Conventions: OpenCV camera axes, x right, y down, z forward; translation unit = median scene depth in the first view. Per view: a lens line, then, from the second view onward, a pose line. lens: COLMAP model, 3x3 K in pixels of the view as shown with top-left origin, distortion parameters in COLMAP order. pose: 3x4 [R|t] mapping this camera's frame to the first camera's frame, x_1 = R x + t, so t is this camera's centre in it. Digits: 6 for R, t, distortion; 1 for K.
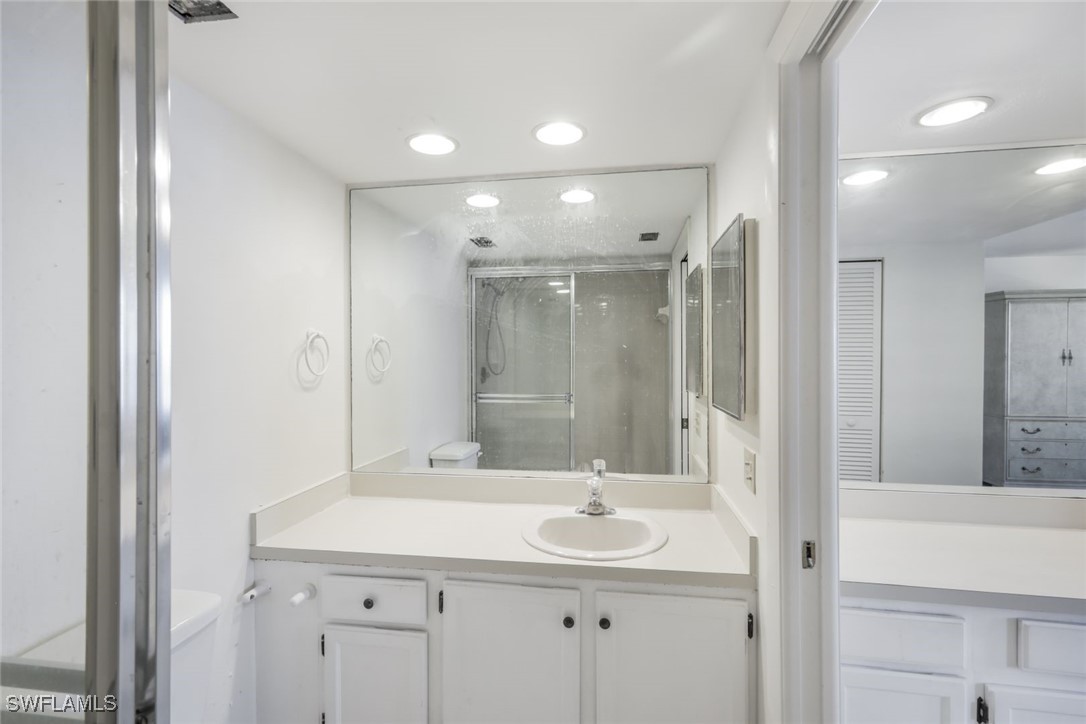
lens RADIAL K [[479.7, 0, 543.4], [0, 479.7, 358.4], [0, 0, 1]] dist [0.001517, 0.000105]
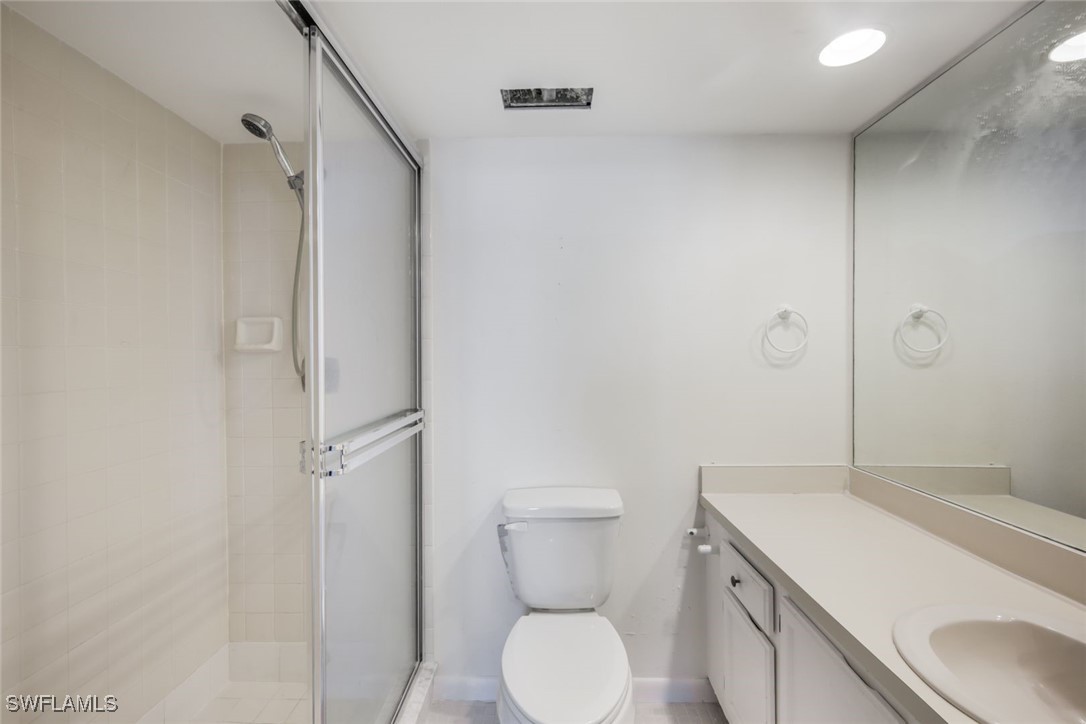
lens RADIAL K [[479.7, 0, 543.4], [0, 479.7, 358.4], [0, 0, 1]] dist [0.001517, 0.000105]
pose [[0.143300, 0.011233, -0.989616, 0.371754], [0.002990, 0.999926, 0.011783, 0.030410], [0.989675, -0.004648, 0.143256, 0.327141]]
